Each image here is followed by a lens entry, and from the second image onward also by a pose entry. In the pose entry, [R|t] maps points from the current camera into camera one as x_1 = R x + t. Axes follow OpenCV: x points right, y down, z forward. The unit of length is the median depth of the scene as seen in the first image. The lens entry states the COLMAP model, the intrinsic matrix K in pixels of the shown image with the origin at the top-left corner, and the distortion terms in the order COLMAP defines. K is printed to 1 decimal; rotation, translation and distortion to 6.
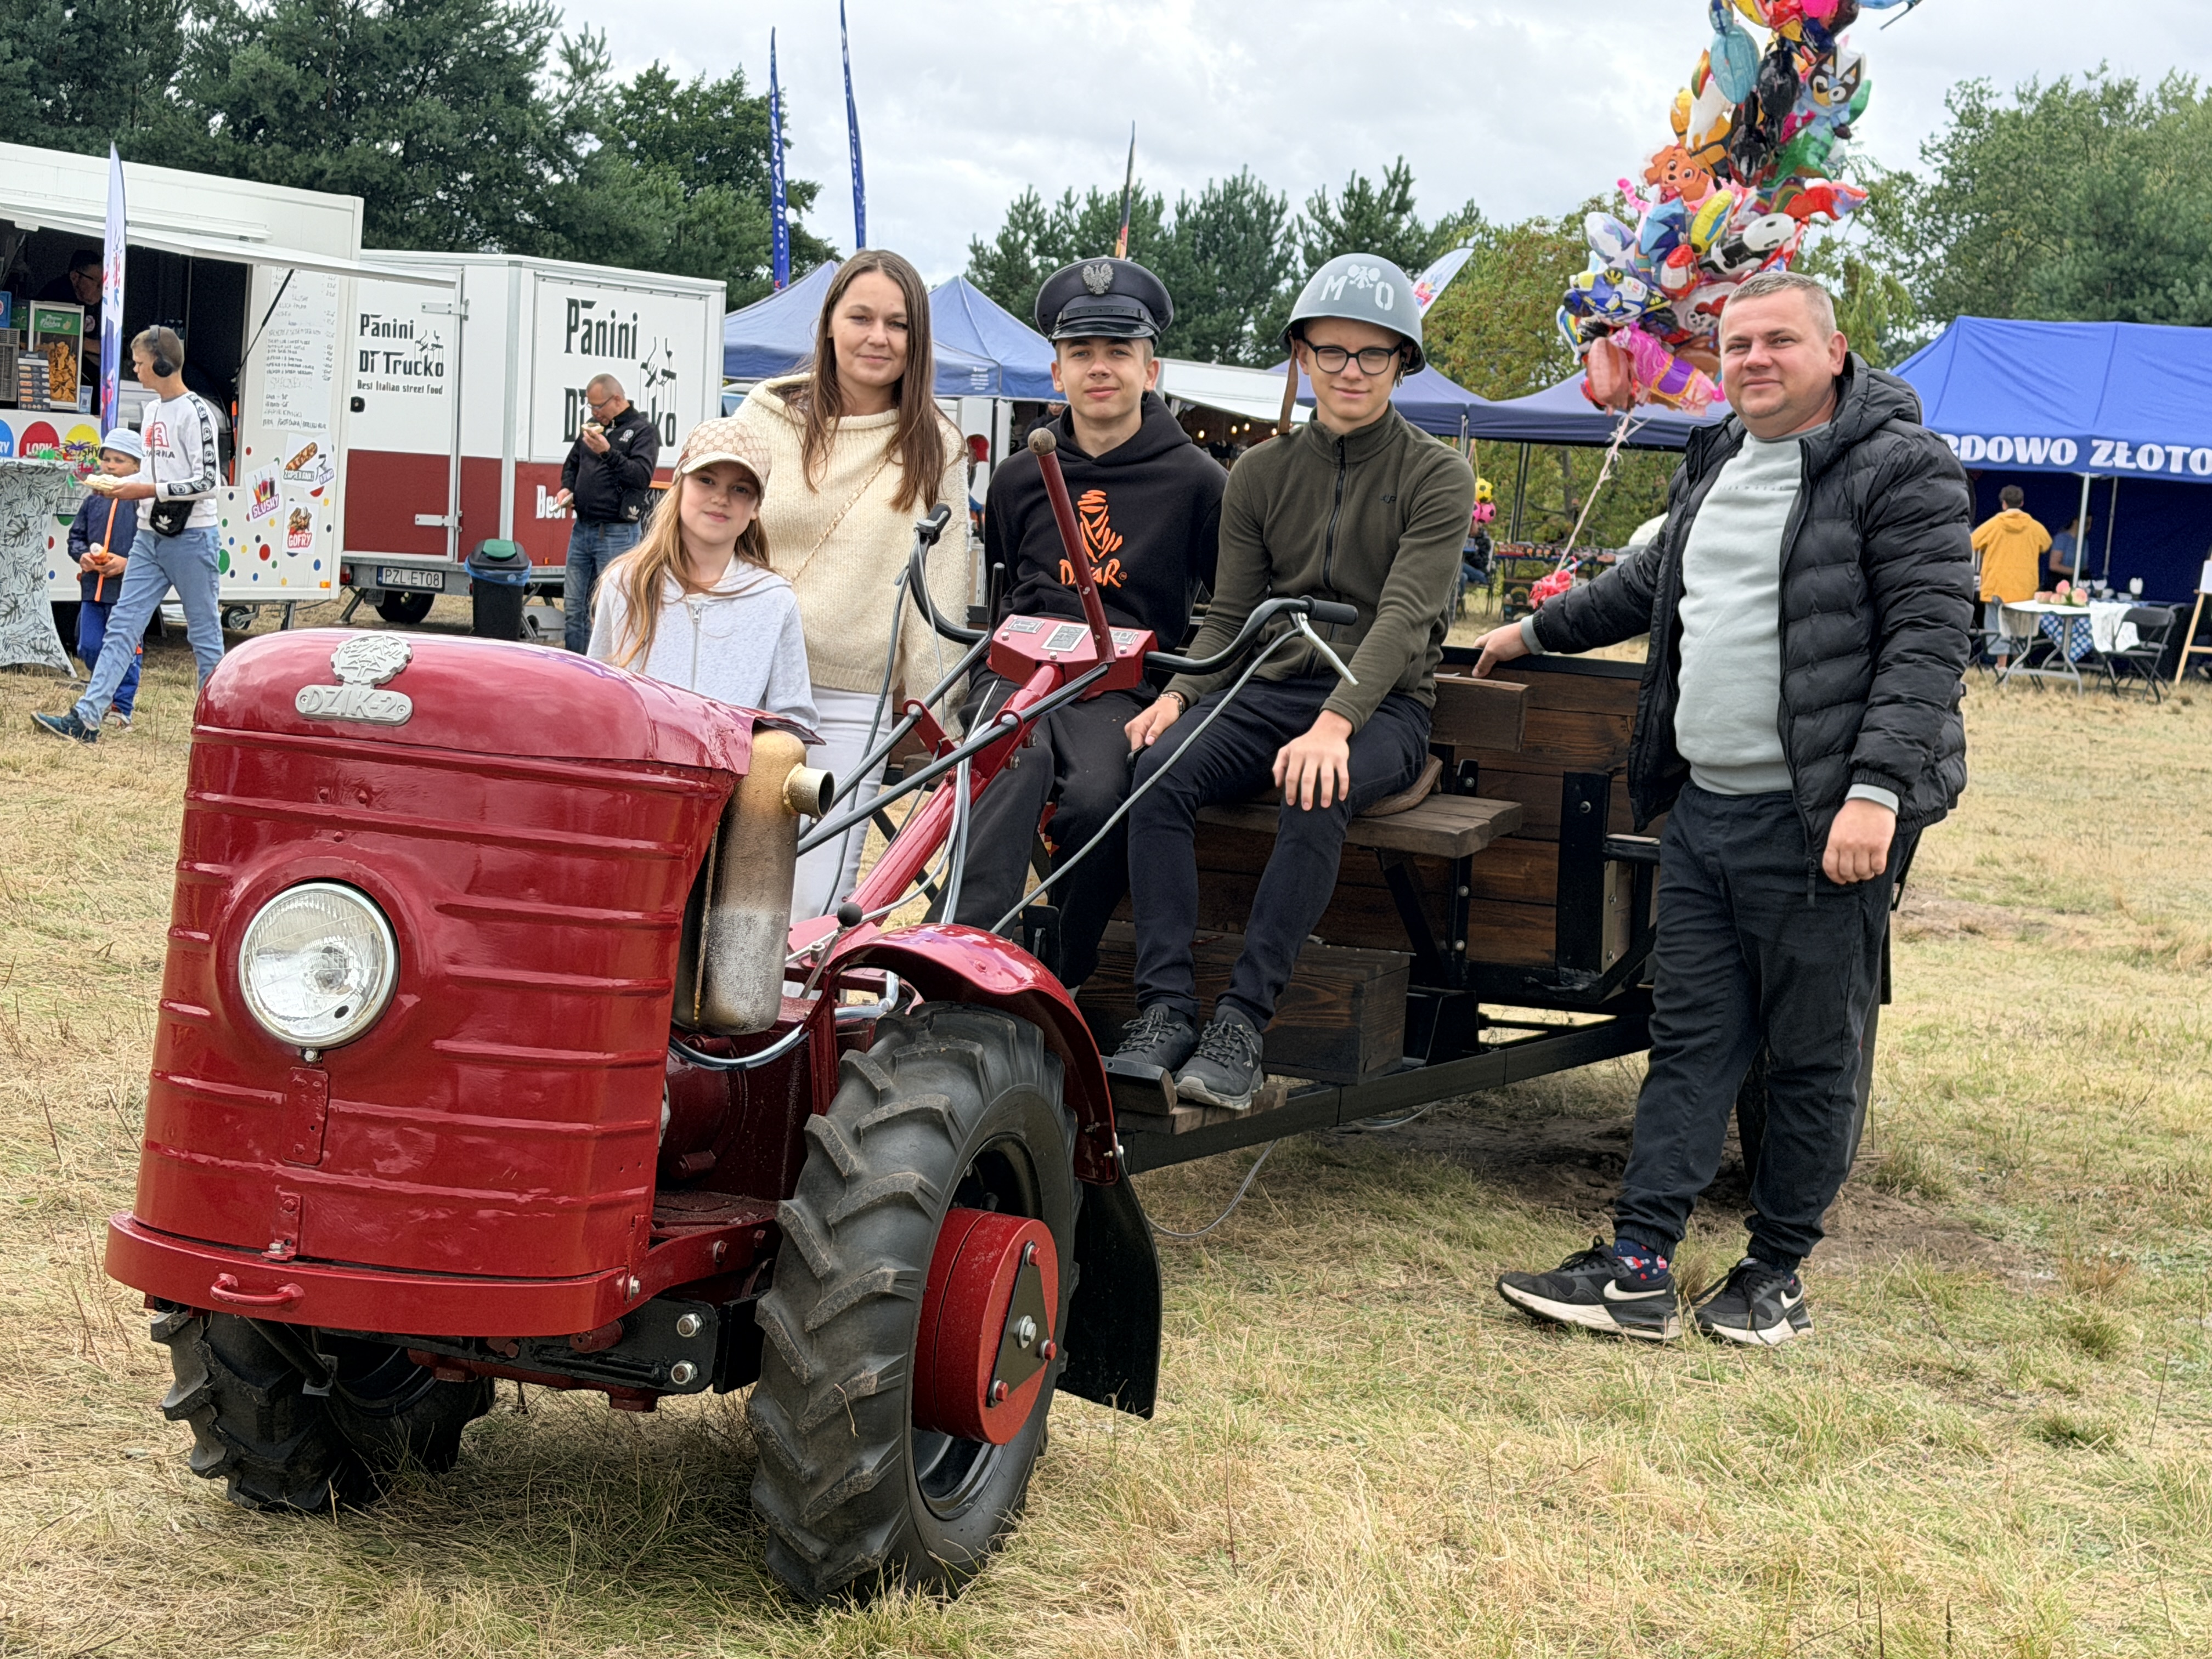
lens RADIAL K [[3557.3, 0, 1104.3], [0, 3557.3, 846.0], [0, 0, 1]] dist [0.133813, 0.000000]
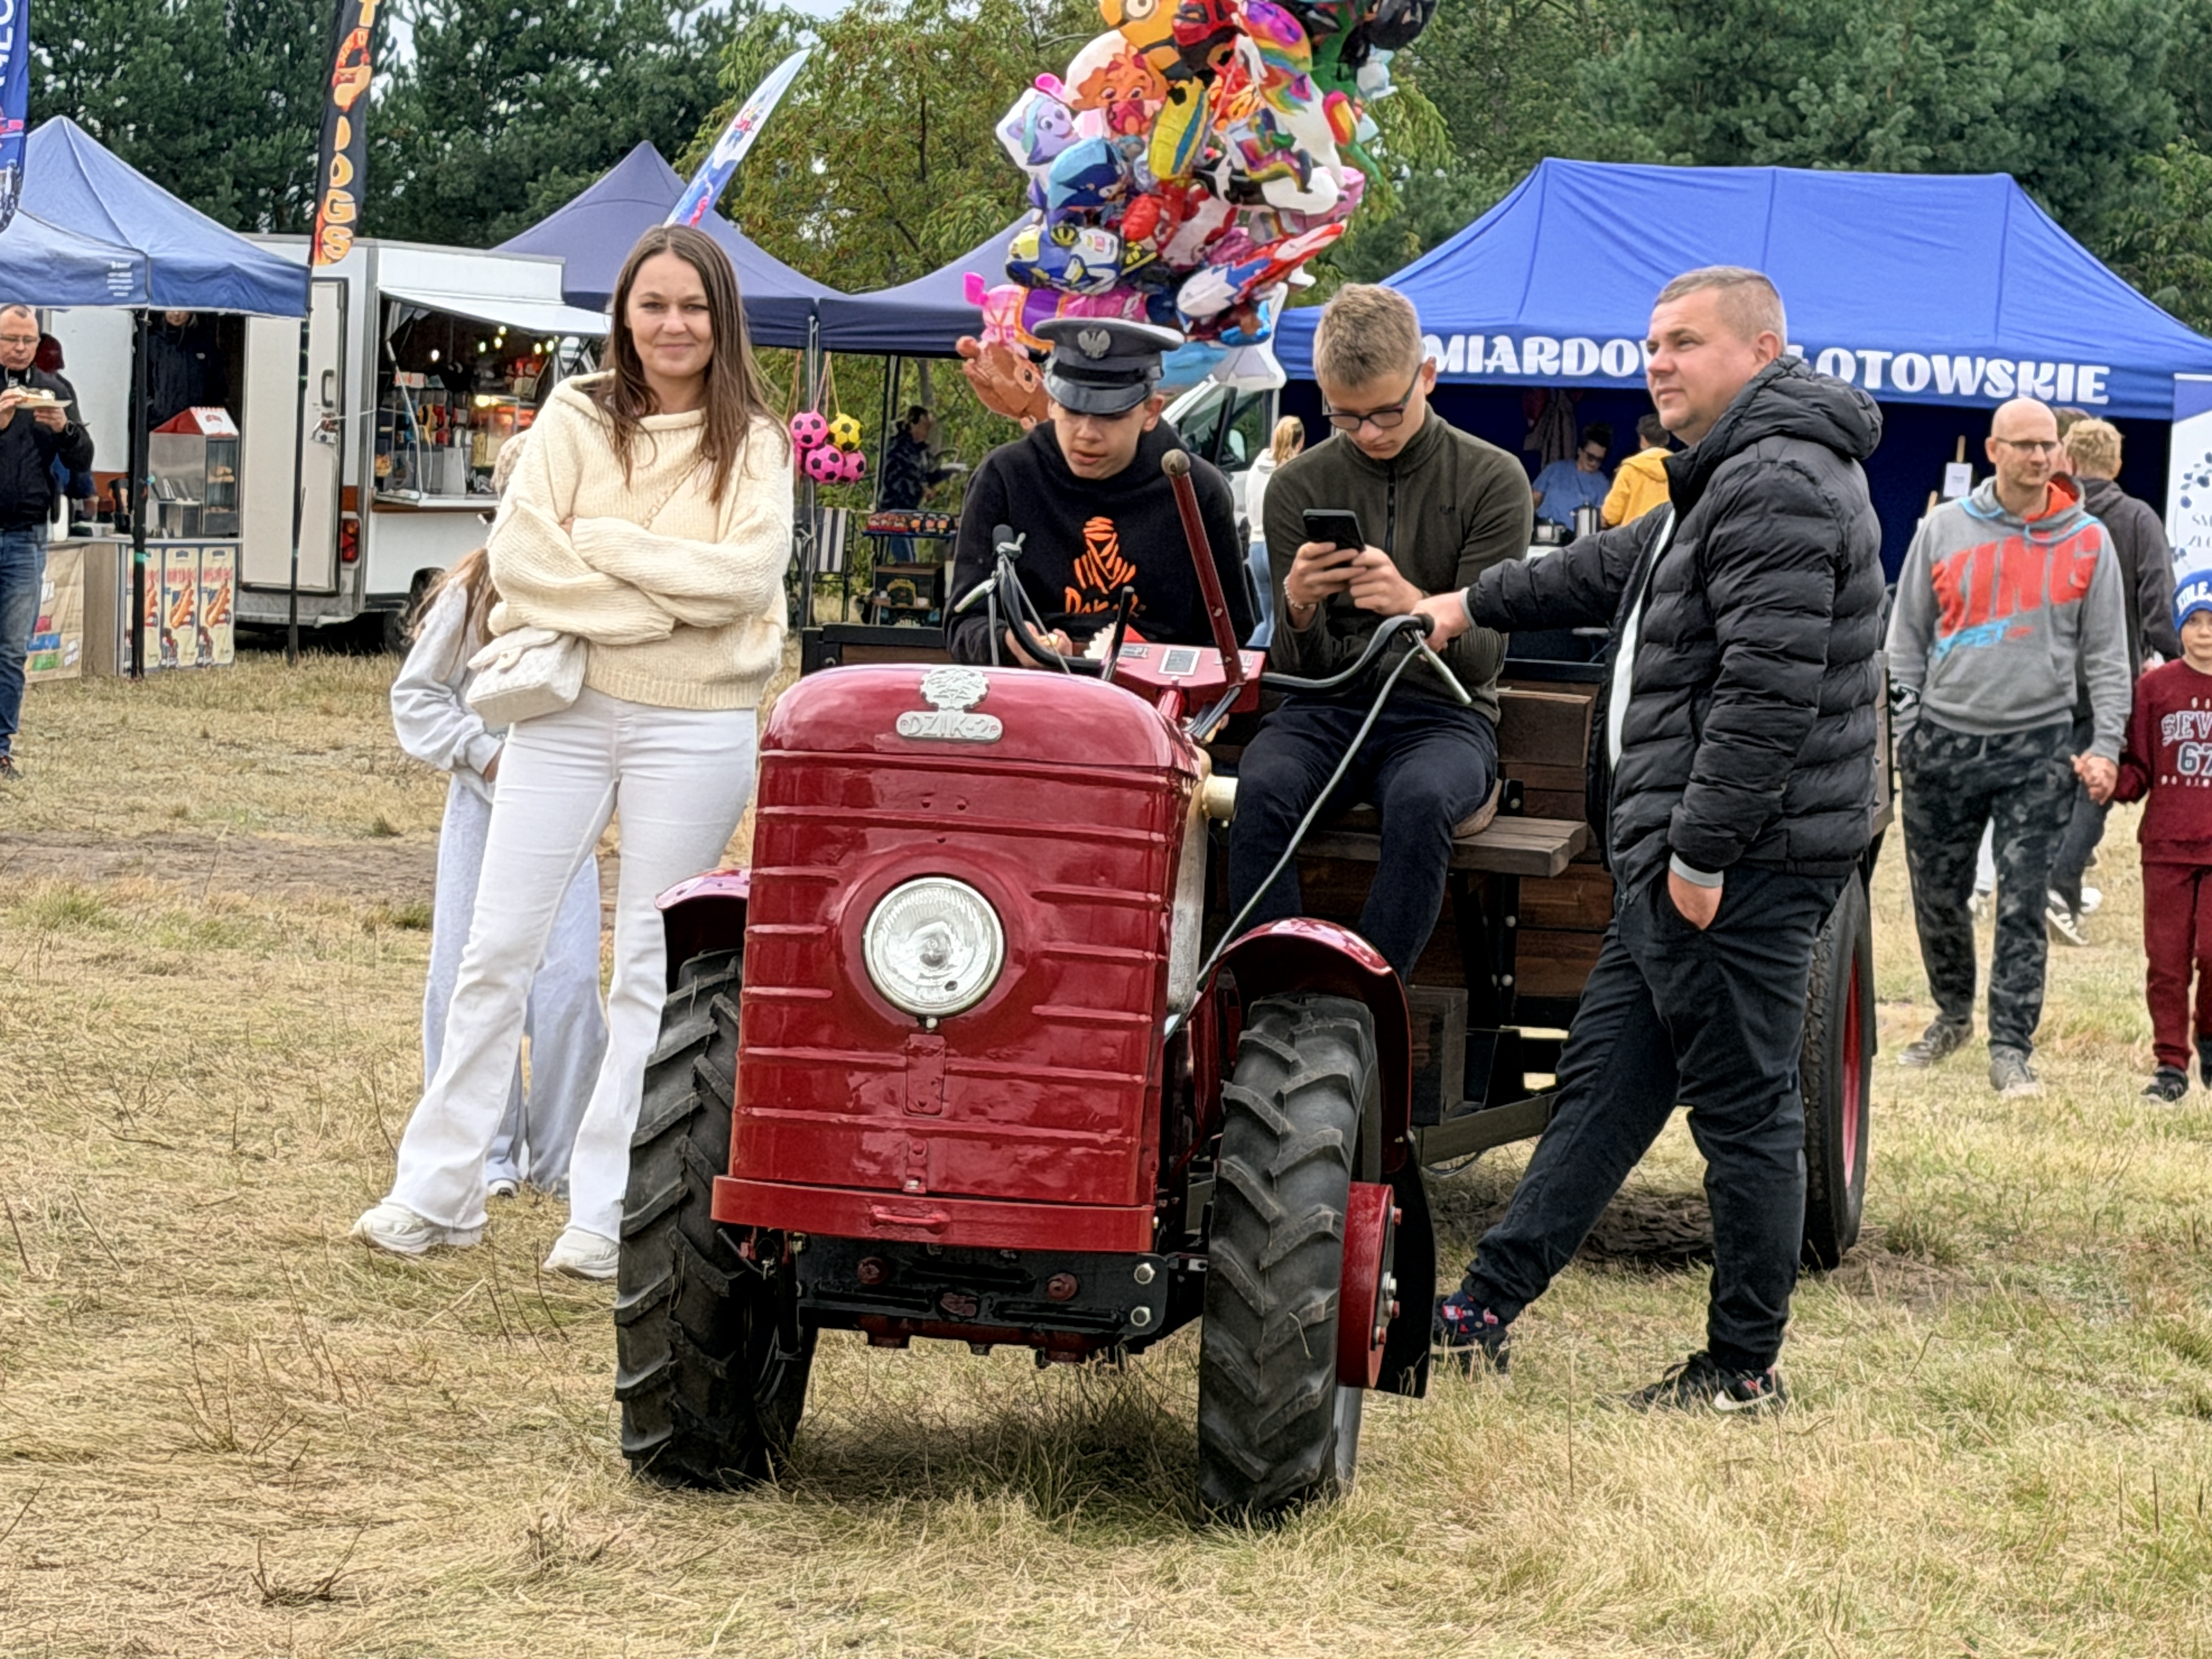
lens RADIAL K [[6084.4, 0, 1106.2], [0, 6084.4, 823.1], [0, 0, 1]] dist [0.149231, 0.000000]
pose [[0.983553, -0.033321, 0.177518, -0.242096], [0.039091, 0.998812, -0.029102, 0.024828], [-0.176337, 0.035563, 0.983687, -0.465330]]
